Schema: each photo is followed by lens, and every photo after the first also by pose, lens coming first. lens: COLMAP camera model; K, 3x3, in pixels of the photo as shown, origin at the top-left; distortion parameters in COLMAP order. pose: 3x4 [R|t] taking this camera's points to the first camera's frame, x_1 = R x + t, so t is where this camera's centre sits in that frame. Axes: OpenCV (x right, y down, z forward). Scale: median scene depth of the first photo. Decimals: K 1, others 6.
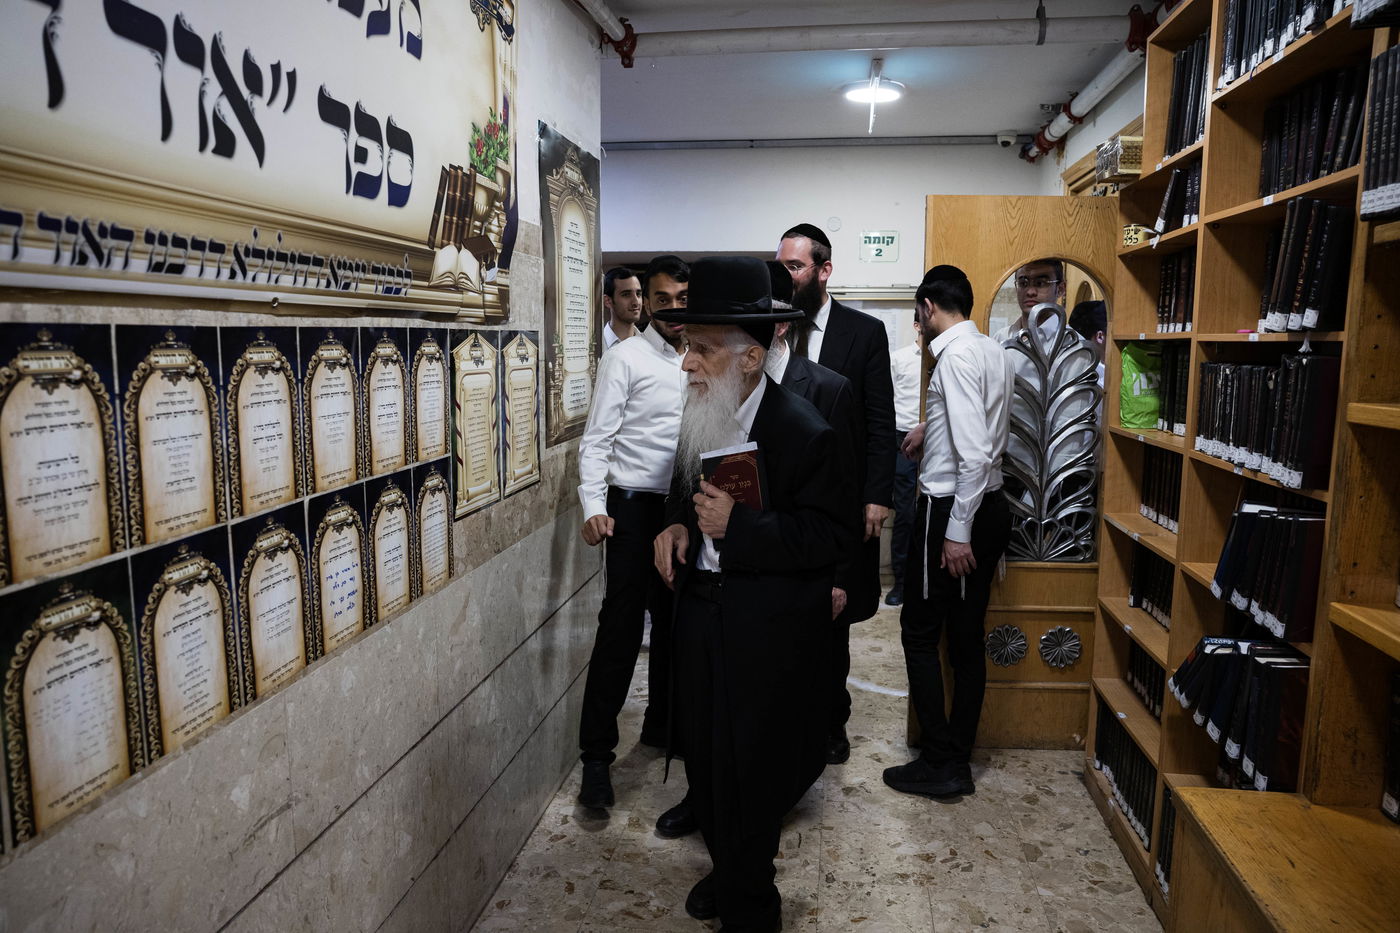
lens RADIAL K [[952.3, 0, 700.0], [0, 952.3, 466.5], [0, 0, 1]] dist [-0.136049, 0.094938]
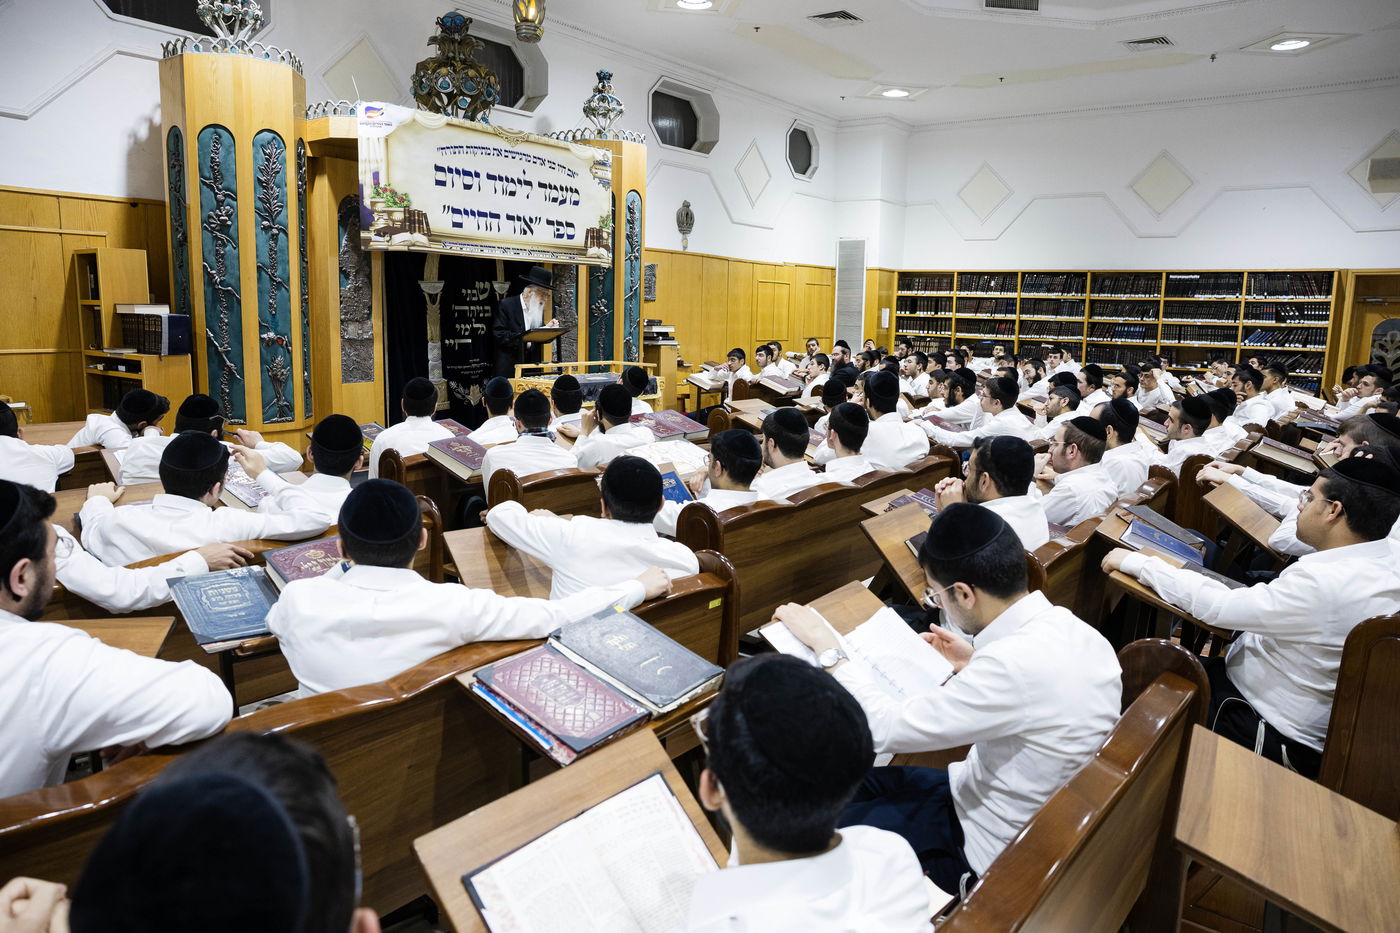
lens RADIAL K [[952.3, 0, 700.0], [0, 952.3, 466.5], [0, 0, 1]] dist [-0.136049, 0.094938]
pose [[0.877484, 0.085017, -0.472011, 2.654784], [-0.080724, 0.996303, 0.029383, 0.680042], [0.472764, 0.012319, 0.881103, -2.915986]]
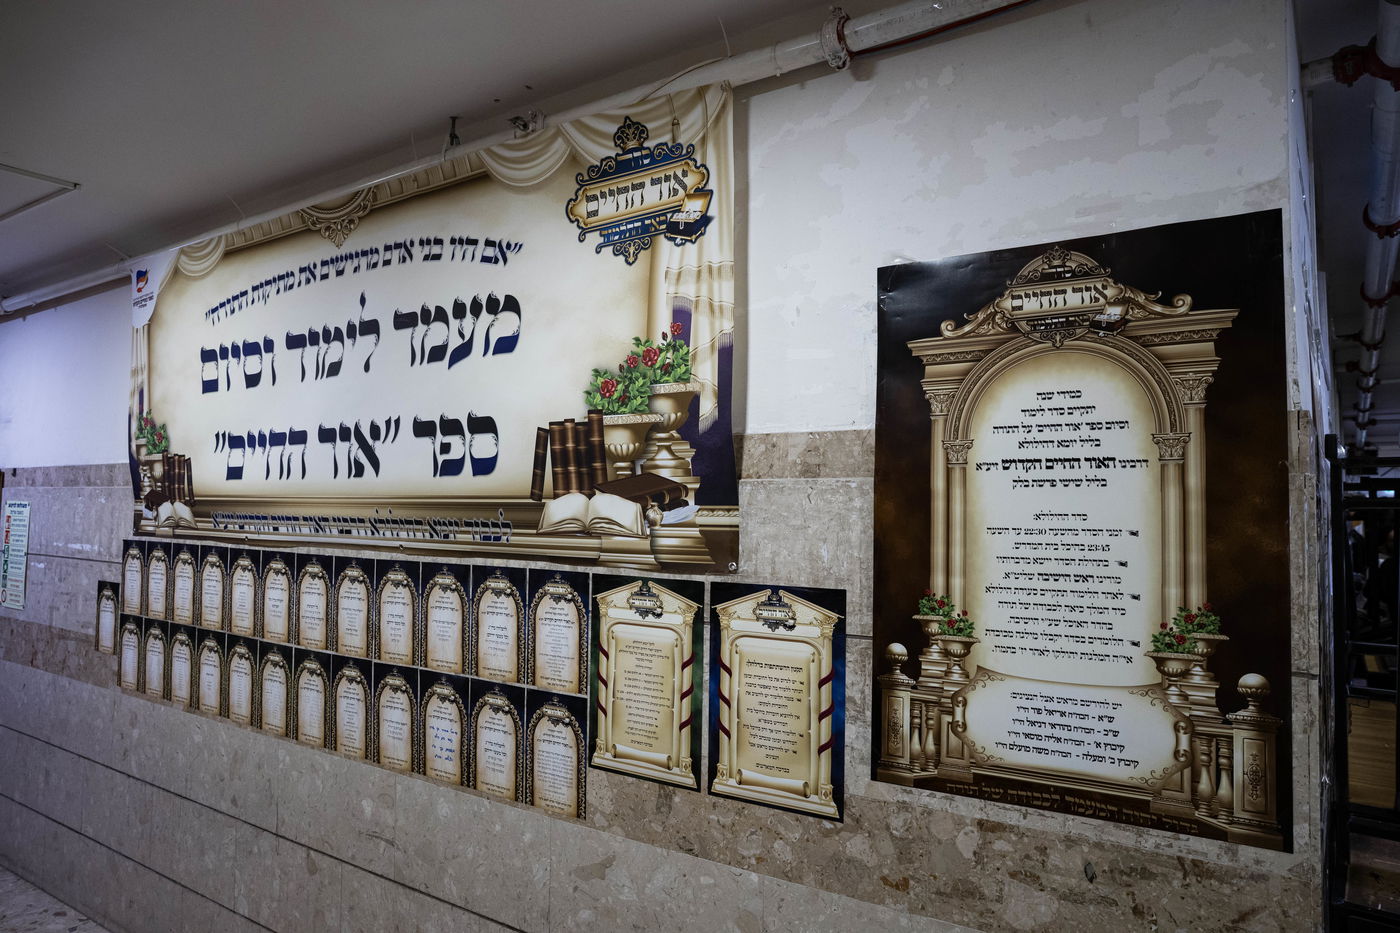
lens RADIAL K [[952.3, 0, 700.0], [0, 952.3, 466.5], [0, 0, 1]] dist [-0.136049, 0.094938]
pose [[-0.449070, -0.067667, -0.890931, 0.759973], [-0.142178, 0.989835, -0.003514, -0.345354], [0.882112, 0.125093, -0.454126, 1.962894]]
